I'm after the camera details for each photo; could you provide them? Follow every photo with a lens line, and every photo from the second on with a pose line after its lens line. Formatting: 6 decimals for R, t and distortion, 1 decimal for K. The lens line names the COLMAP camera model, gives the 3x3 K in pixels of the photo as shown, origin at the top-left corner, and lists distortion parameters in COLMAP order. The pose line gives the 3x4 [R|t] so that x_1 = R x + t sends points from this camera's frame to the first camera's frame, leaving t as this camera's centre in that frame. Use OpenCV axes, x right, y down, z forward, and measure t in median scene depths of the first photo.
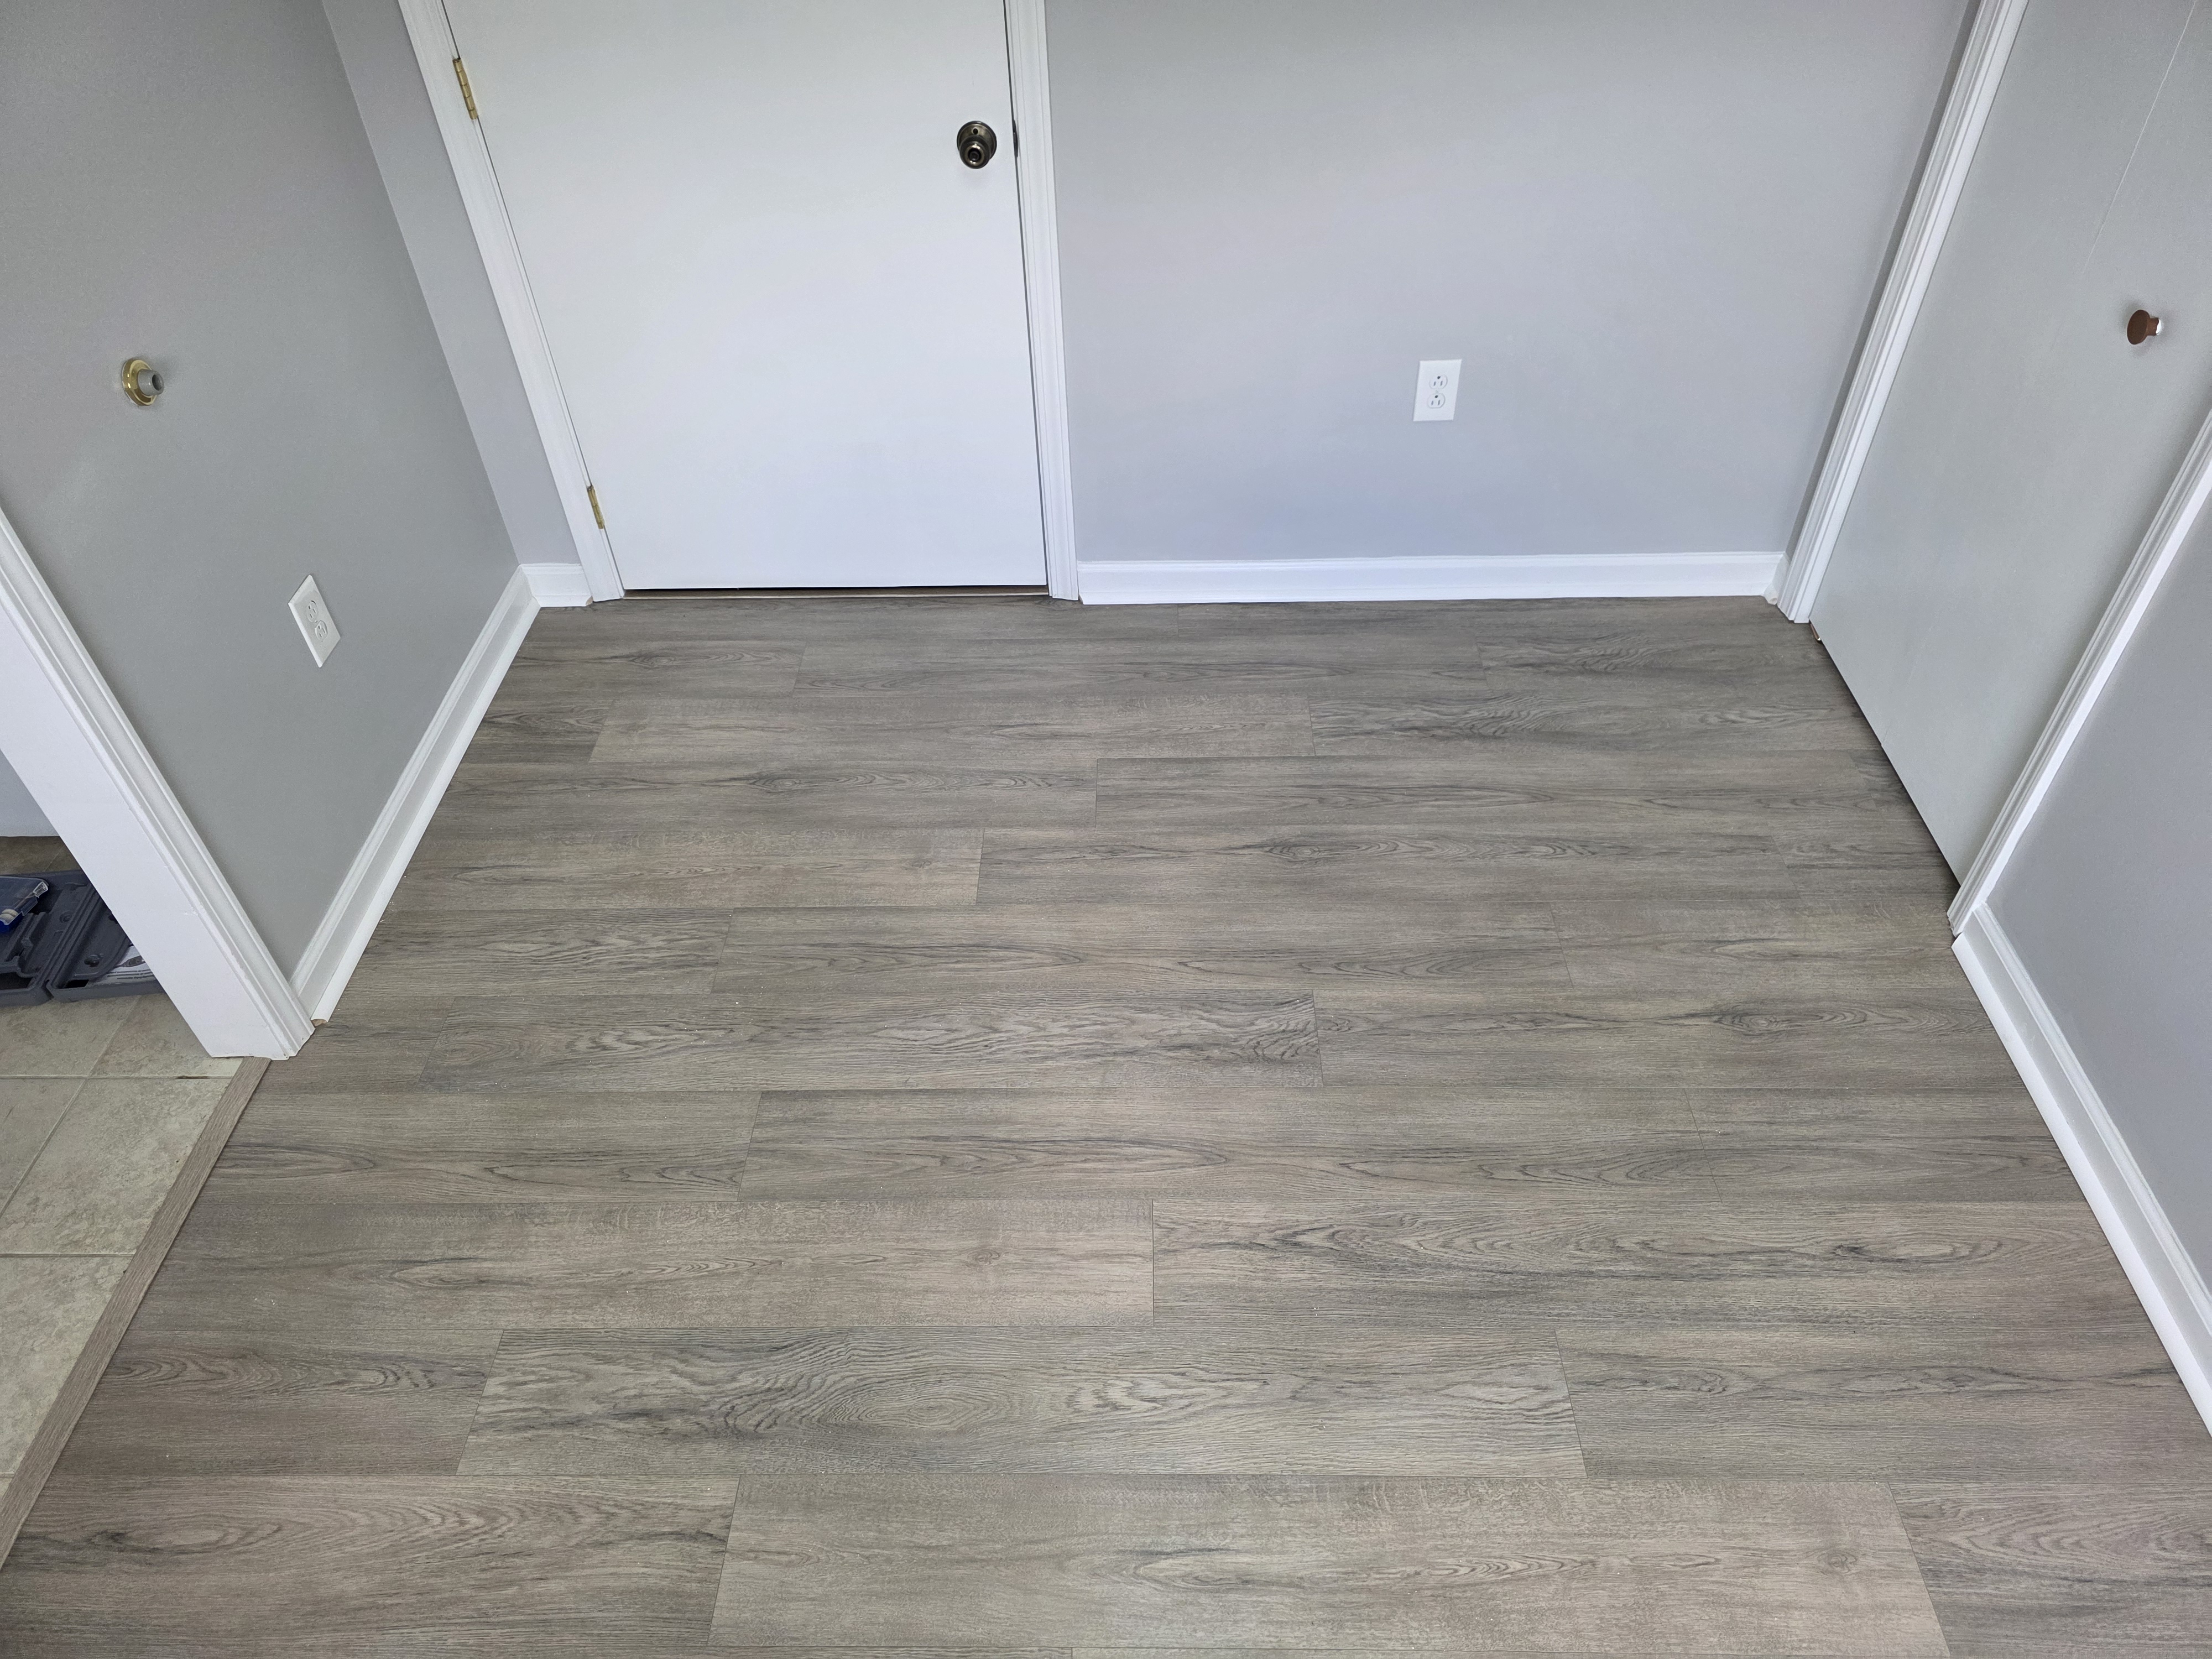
lens RADIAL K [[1487.0, 0, 1101.9], [0, 1487.0, 826.7], [0, 0, 1]] dist [0.068404, -0.057650]
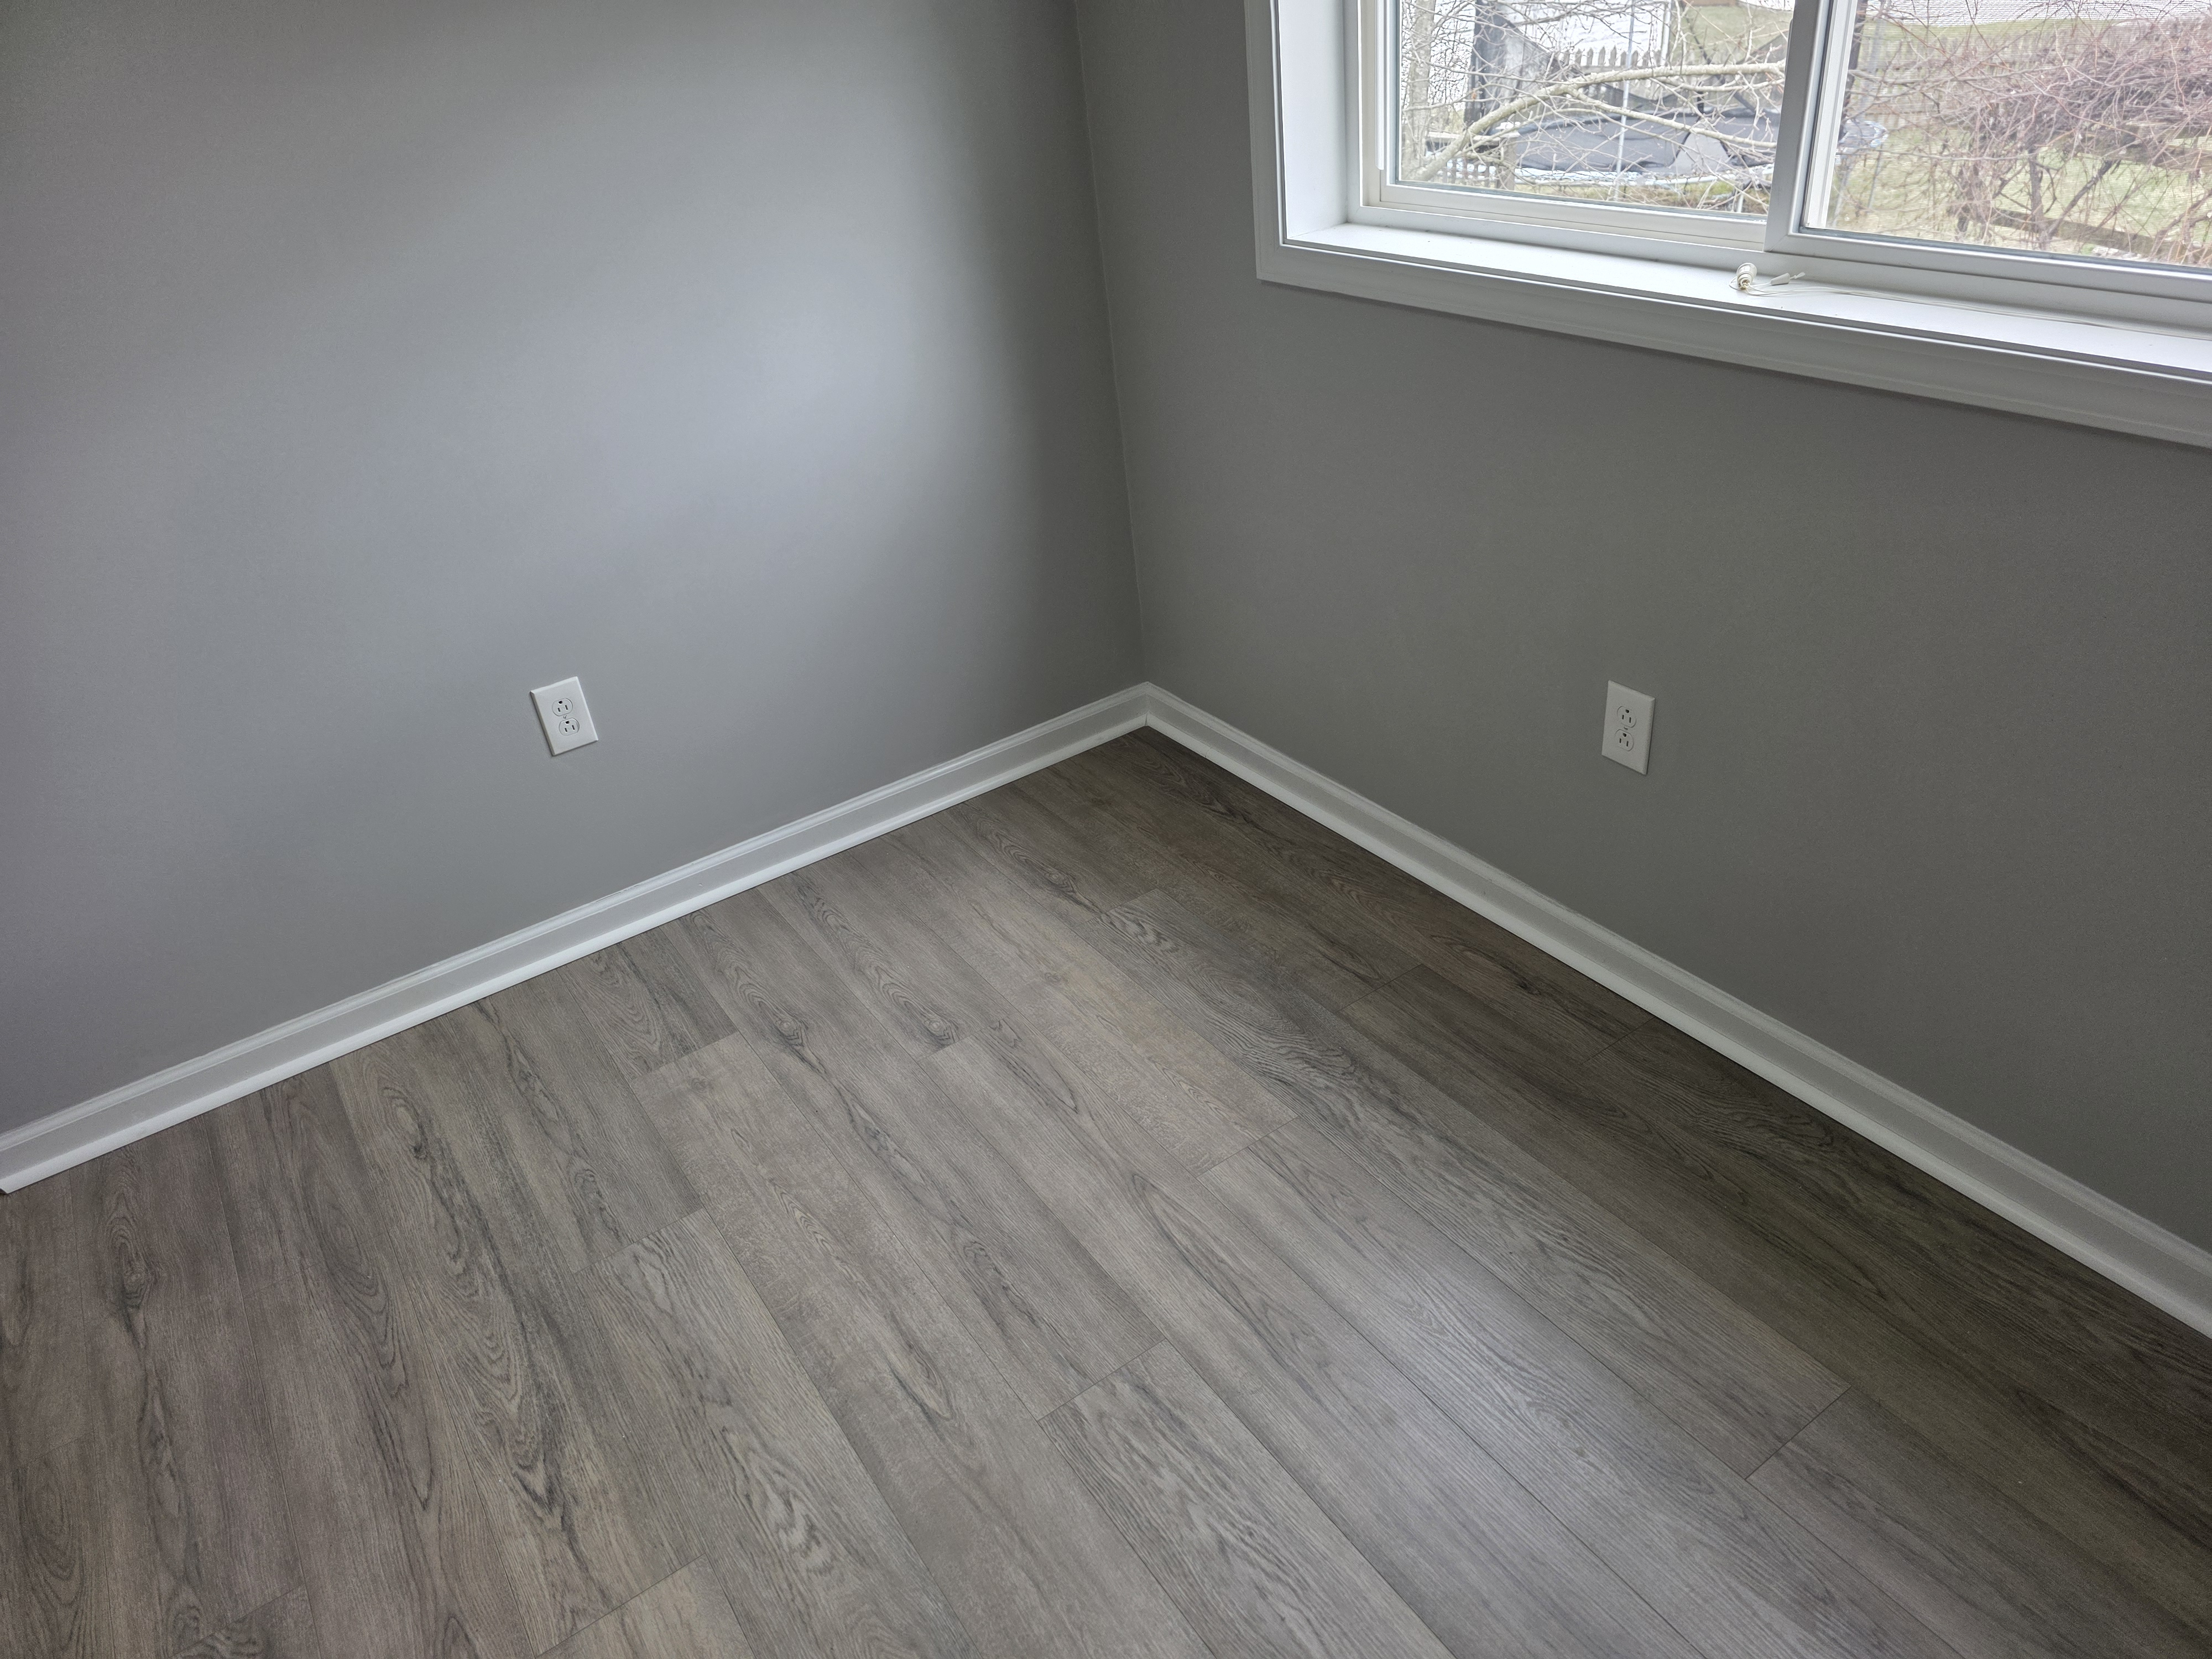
lens RADIAL K [[1487.0, 0, 1123.4], [0, 1487.0, 836.0], [0, 0, 1]] dist [0.068404, -0.057650]
pose [[-0.571086, -0.358481, 0.738480, -0.589118], [0.642142, 0.365337, 0.673931, -0.244277], [-0.511385, 0.859081, 0.021557, 0.500629]]
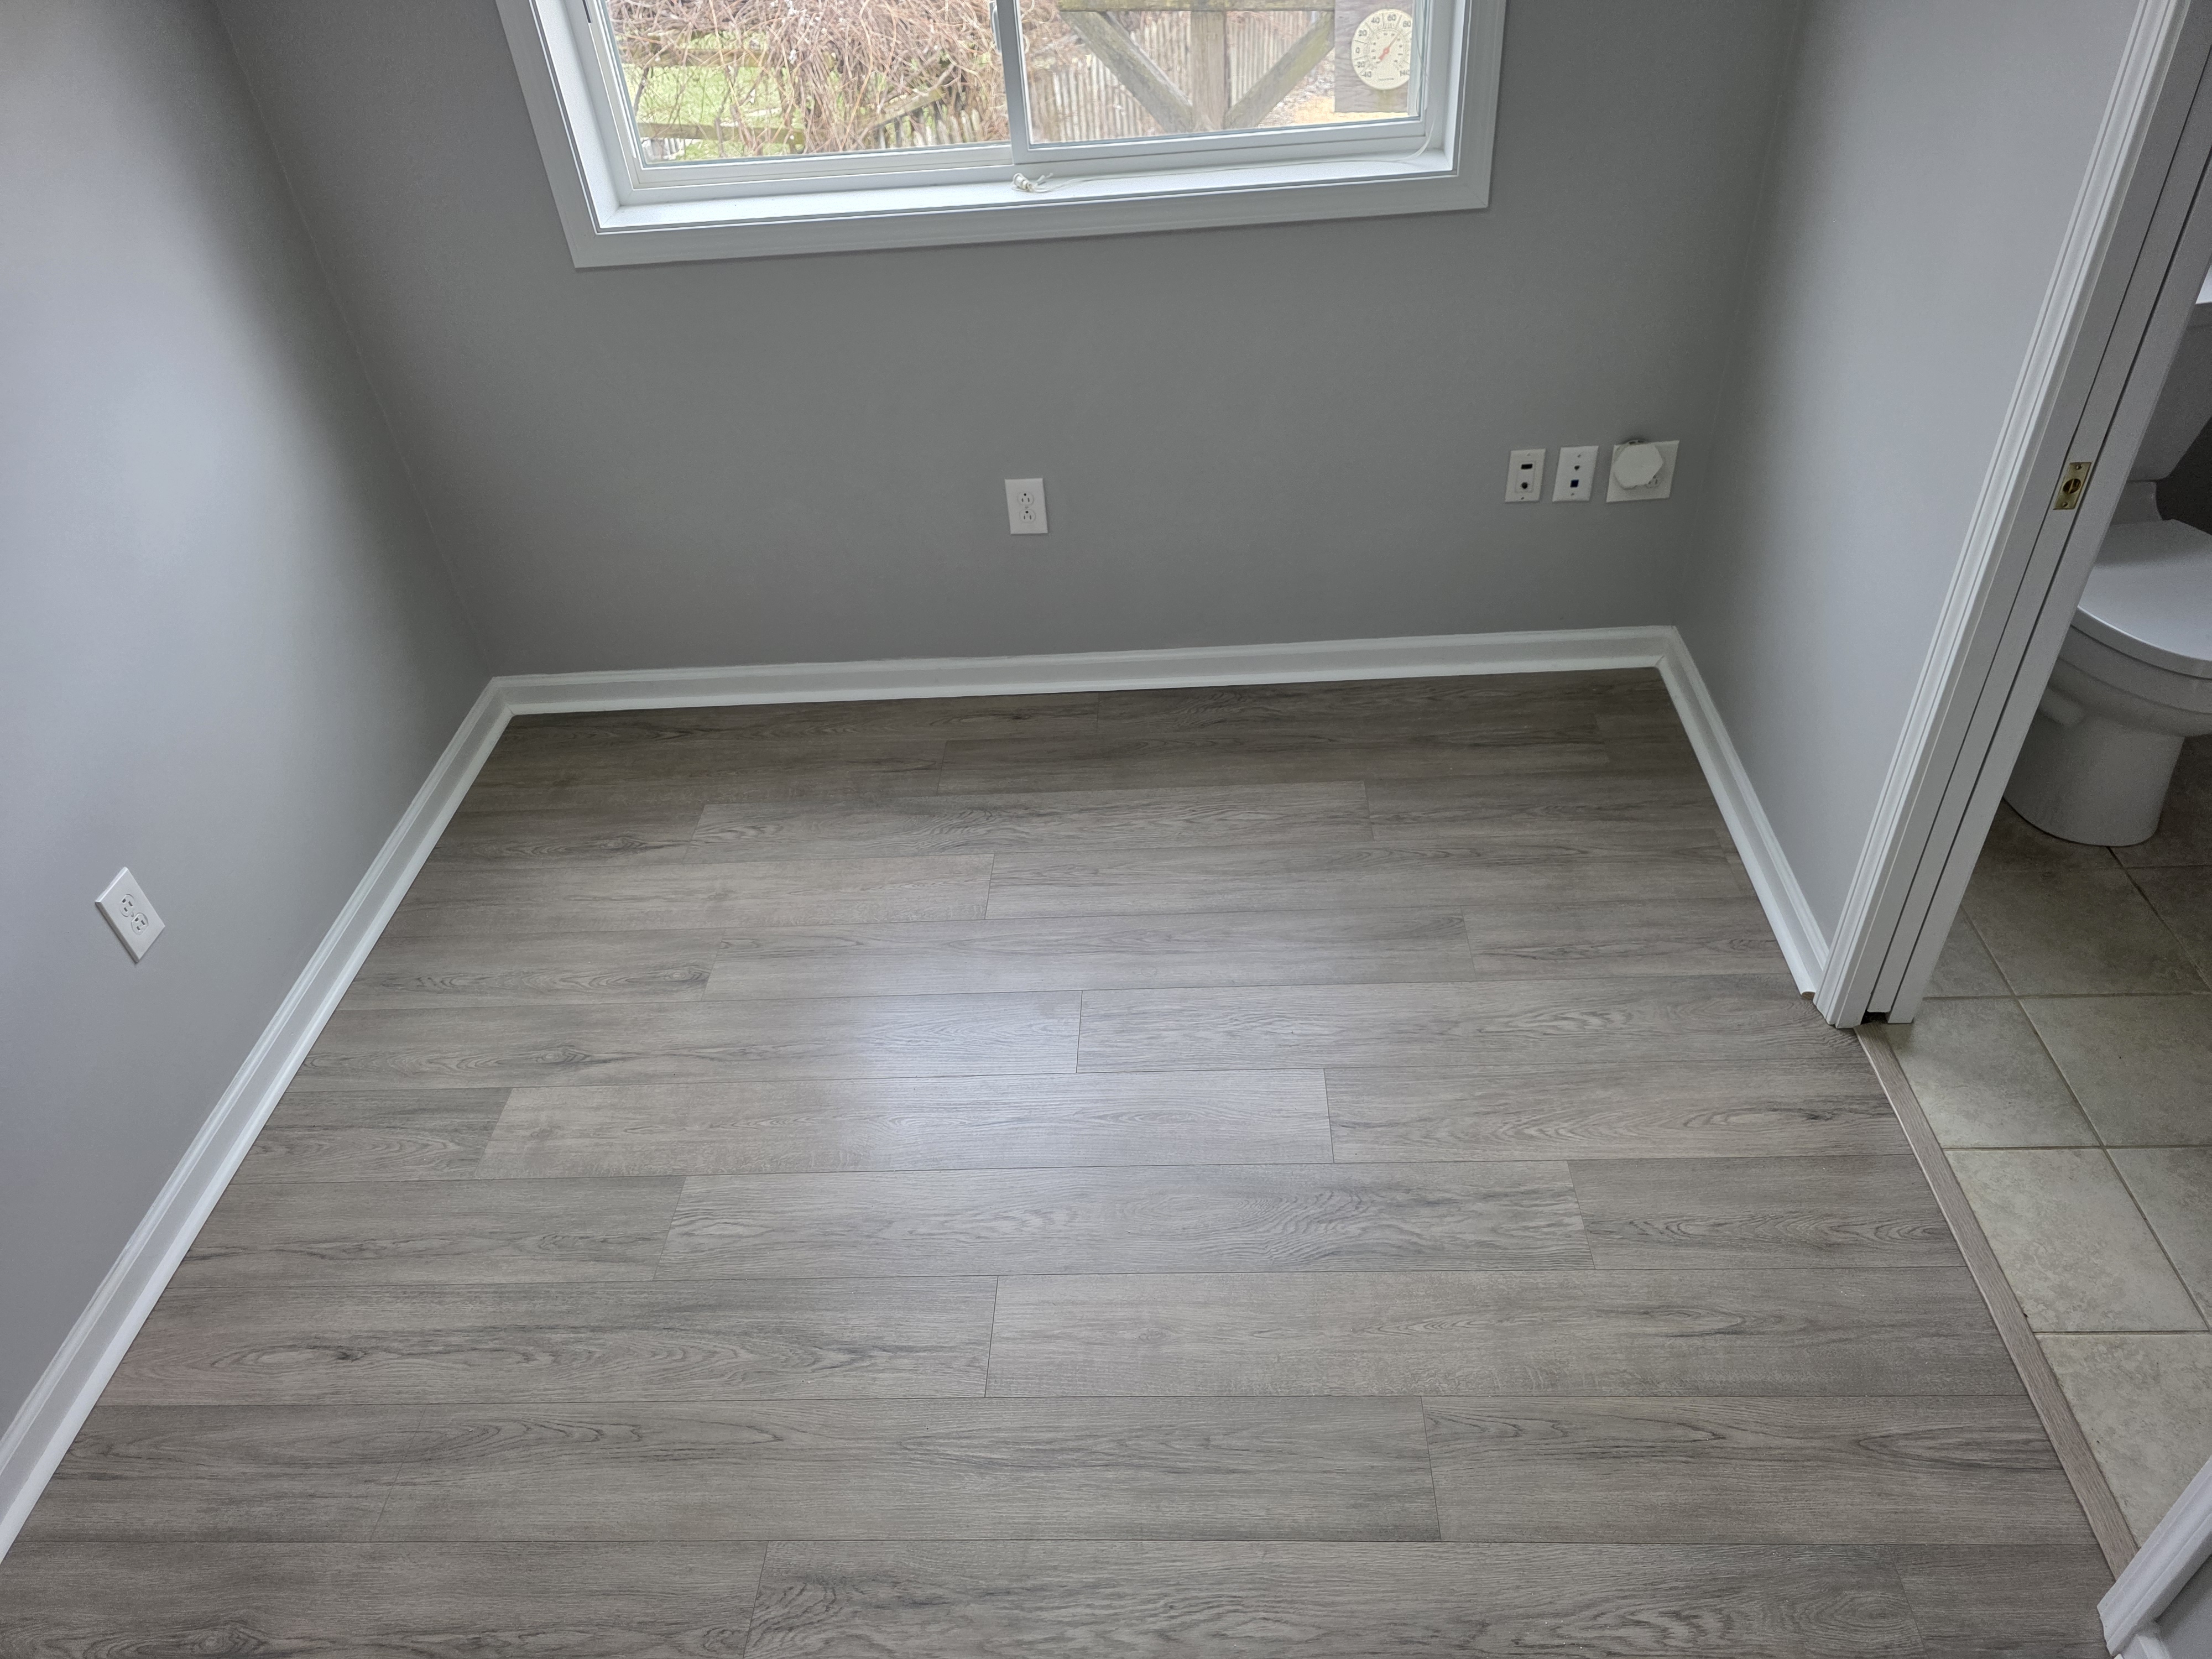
lens RADIAL K [[1487.0, 0, 1105.4], [0, 1487.0, 841.2], [0, 0, 1]] dist [0.068404, -0.057650]
pose [[-0.994600, 0.065589, 0.080433, -0.155282], [0.088004, 0.122170, 0.988600, -0.798475], [0.055015, 0.990340, -0.127282, 0.817554]]
